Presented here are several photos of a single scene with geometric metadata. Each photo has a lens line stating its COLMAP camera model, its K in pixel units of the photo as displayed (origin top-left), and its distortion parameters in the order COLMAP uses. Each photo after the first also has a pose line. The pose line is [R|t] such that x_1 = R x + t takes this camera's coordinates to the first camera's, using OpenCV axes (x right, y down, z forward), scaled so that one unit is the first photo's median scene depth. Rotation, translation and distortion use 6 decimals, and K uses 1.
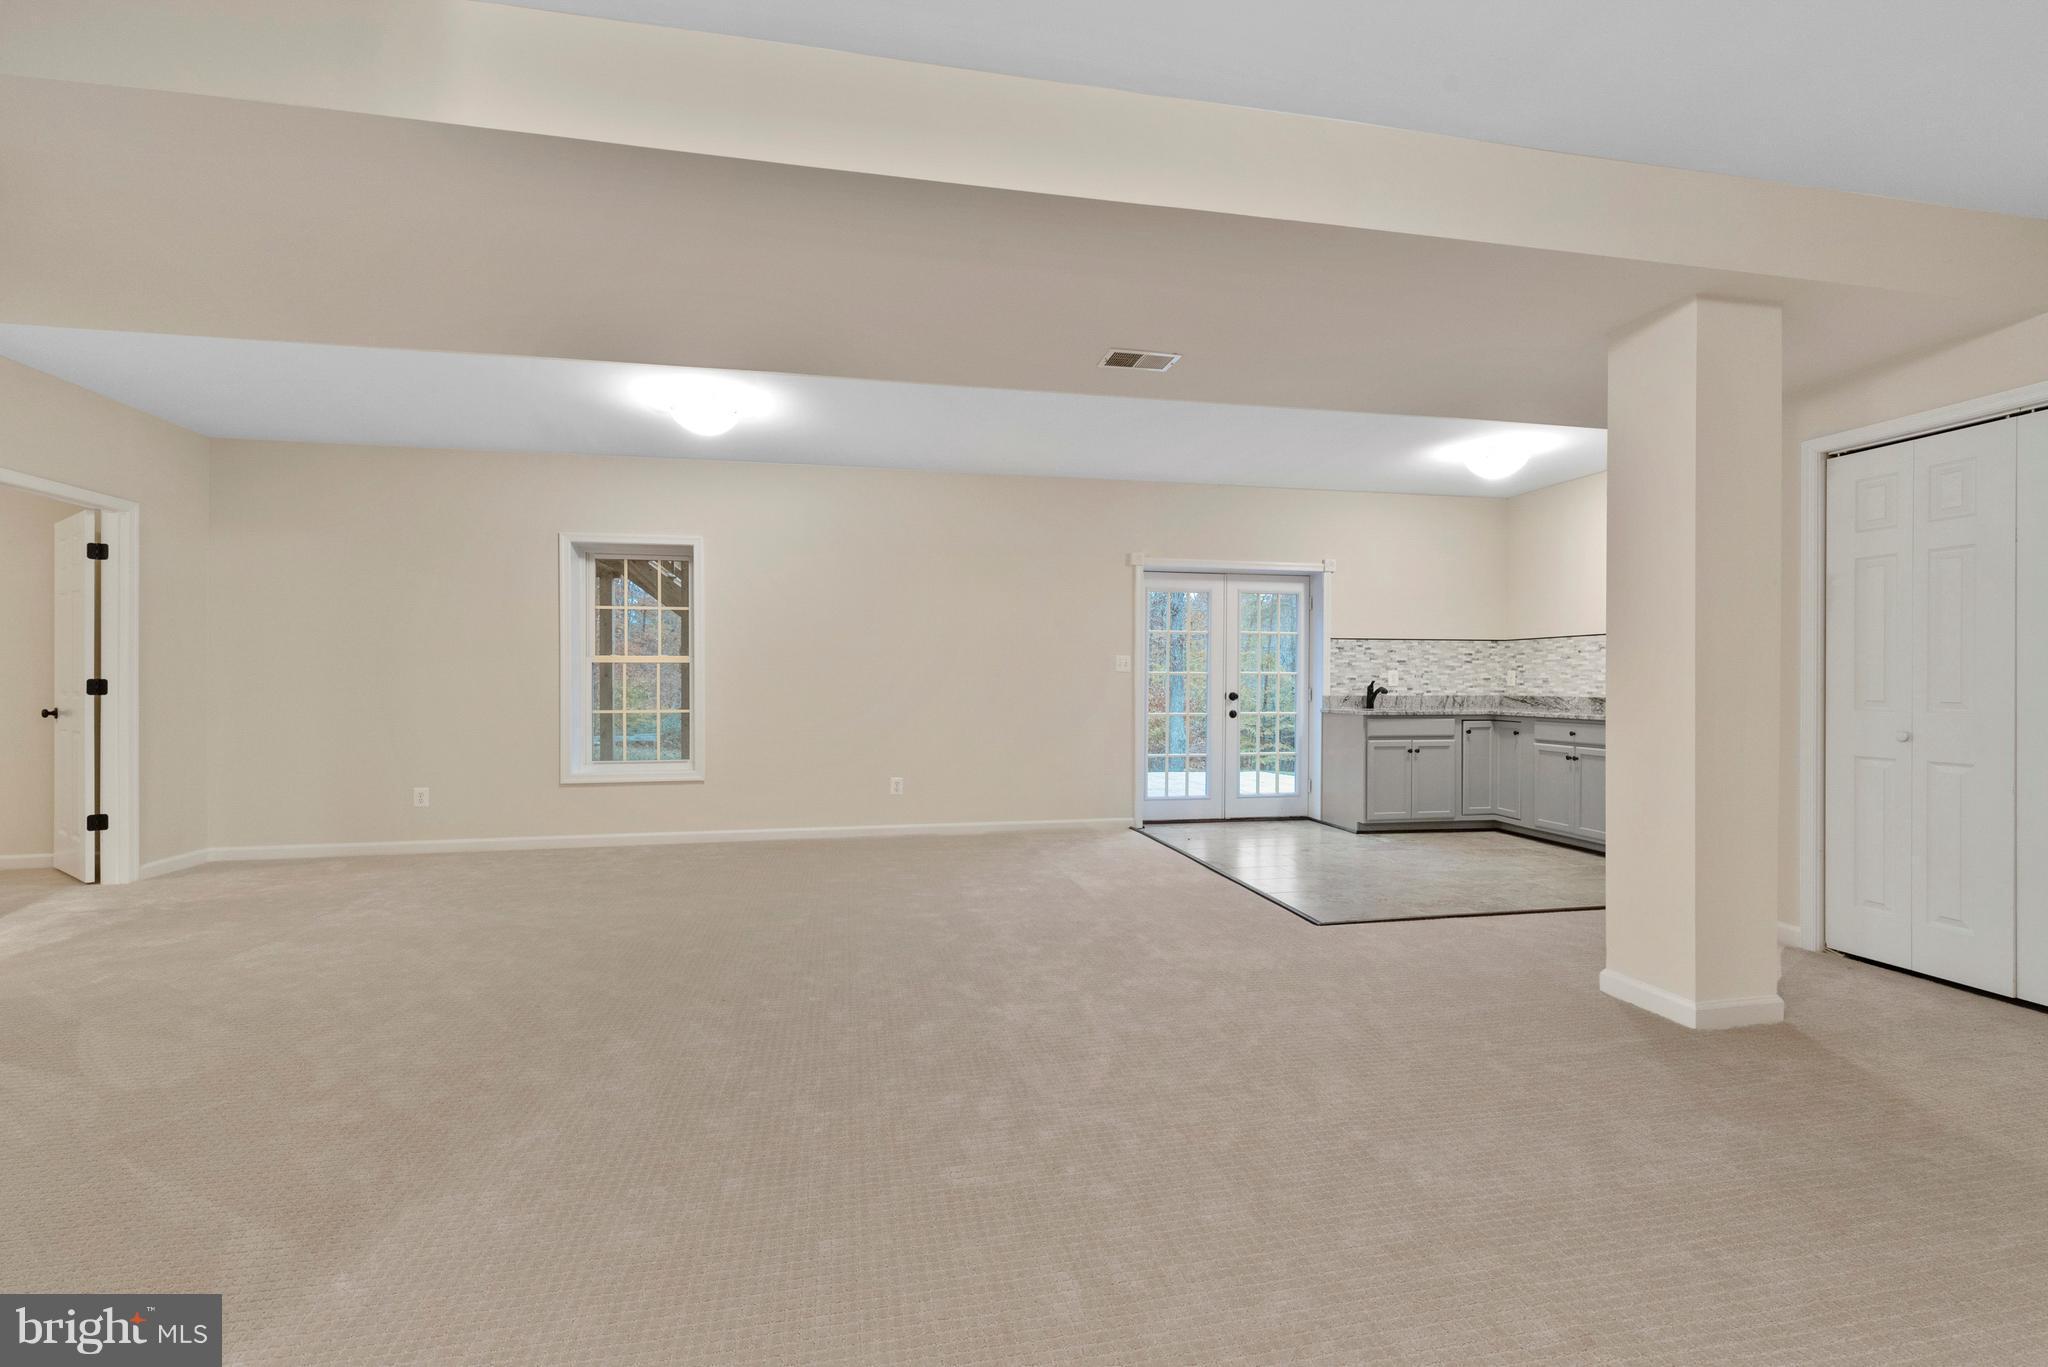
lens RADIAL K [[889.0, 0, 1026.6], [0, 889.0, 682.1], [0, 0, 1]] dist [0.002732, -0.000055]
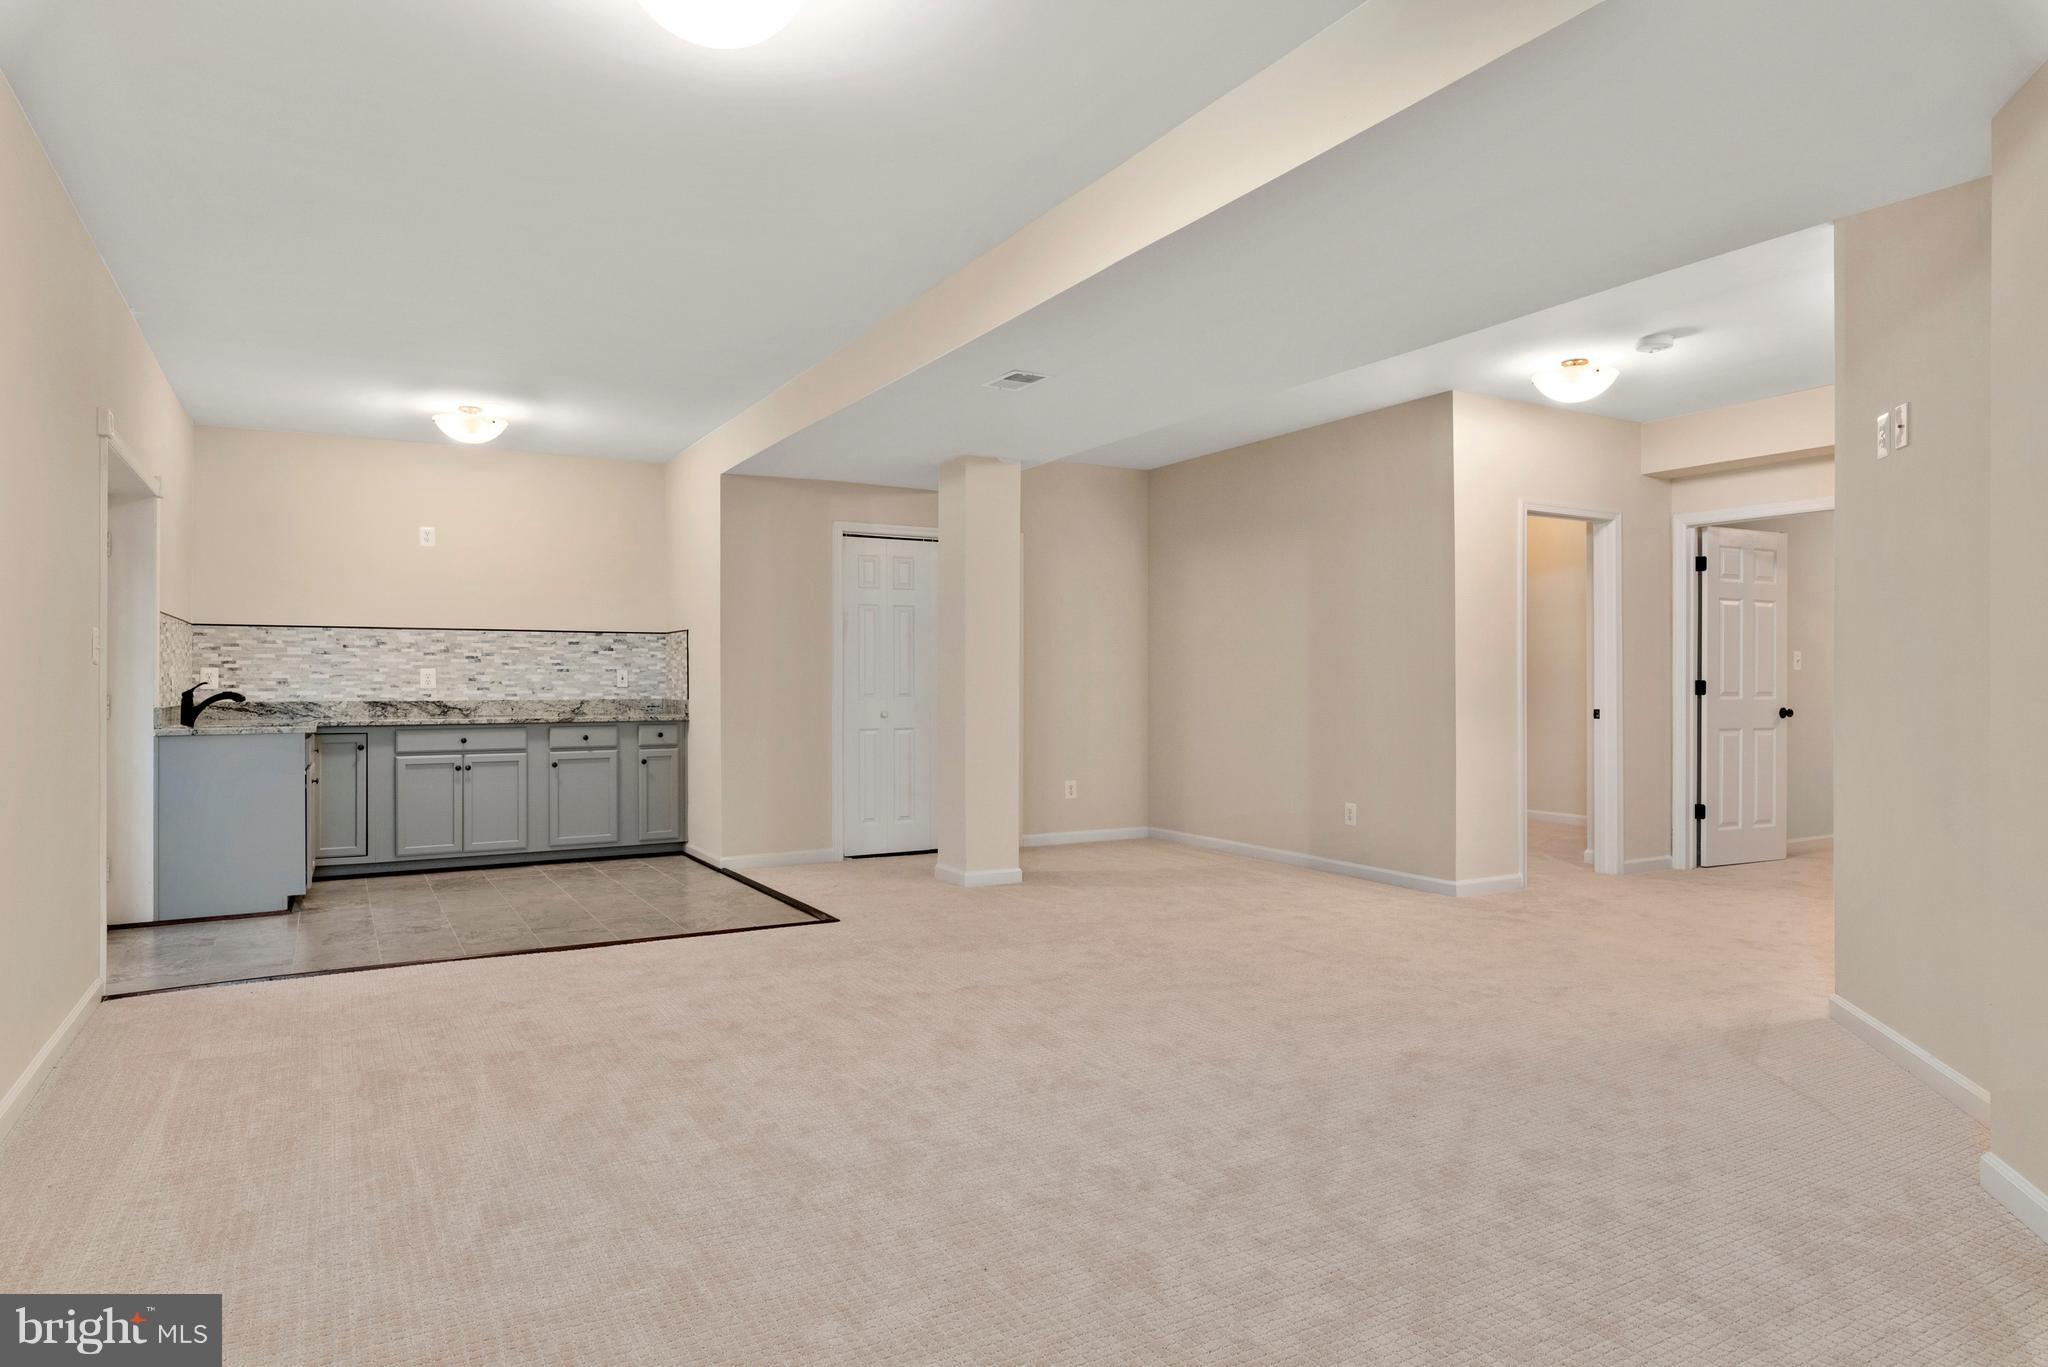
lens RADIAL K [[1221.2, 0, 1032.3], [0, 1221.2, 678.1], [0, 0, 1]] dist [0.006356, 0.000322]
pose [[-0.322731, 0.000941, 0.946490, -0.618649], [0.002119, 0.999998, -0.000272, -0.002991], [-0.946488, 0.001918, -0.322732, 0.715402]]
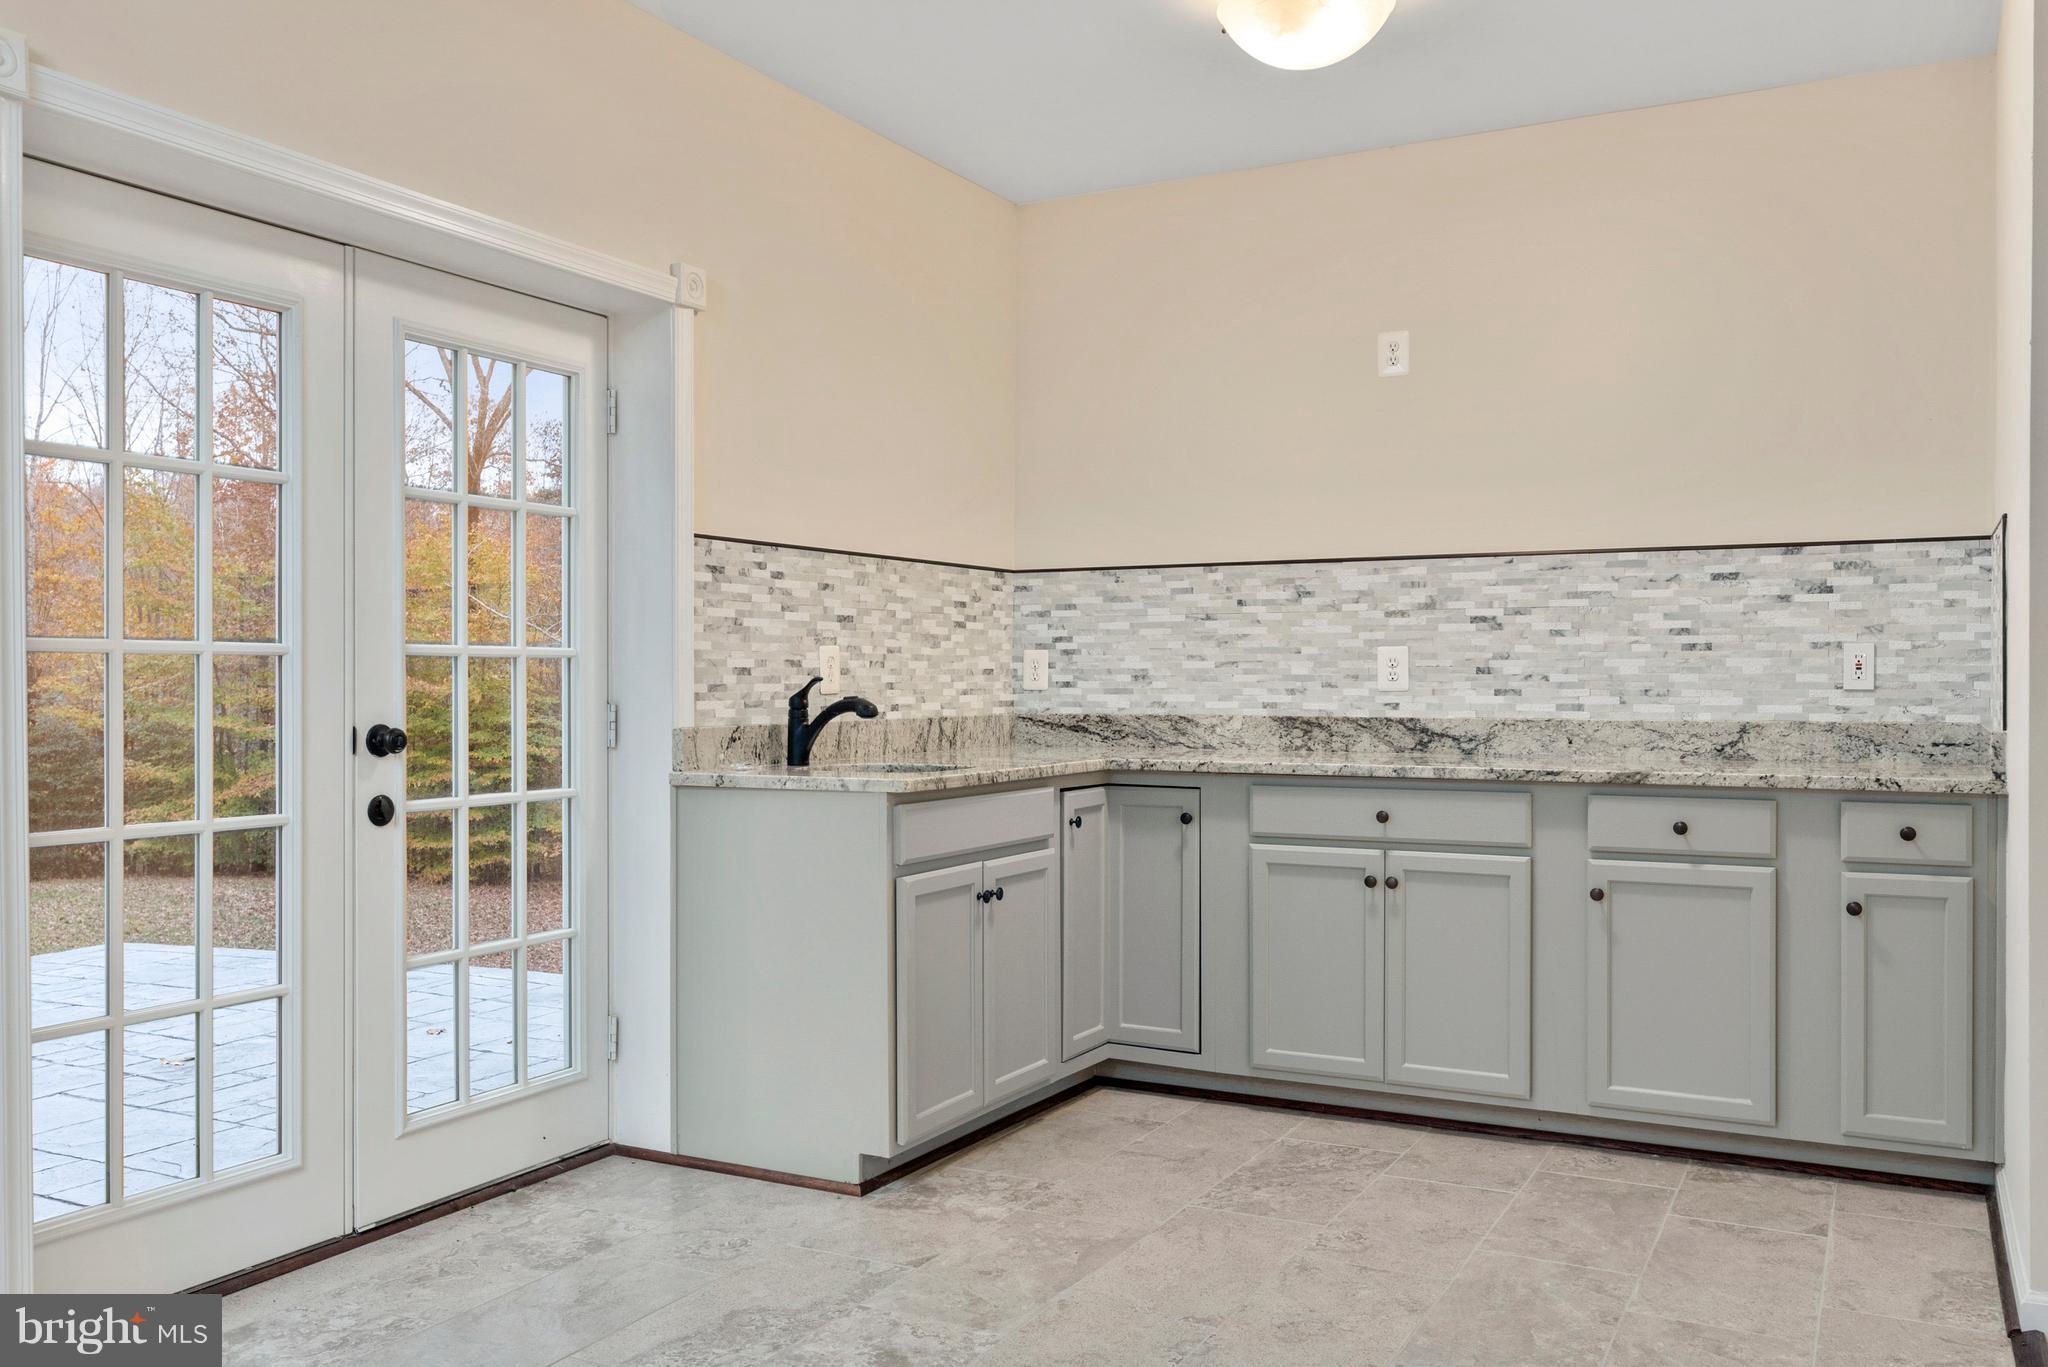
lens RADIAL K [[1659.7, 0, 1026.9], [0, 1659.7, 677.7], [0, 0, 1]] dist [-0.000048, -0.002356]
pose [[0.631982, -0.003094, 0.774977, -0.018403], [0.003995, 0.999992, 0.000735, -0.001398], [-0.774973, 0.002632, 0.631989, 0.564498]]
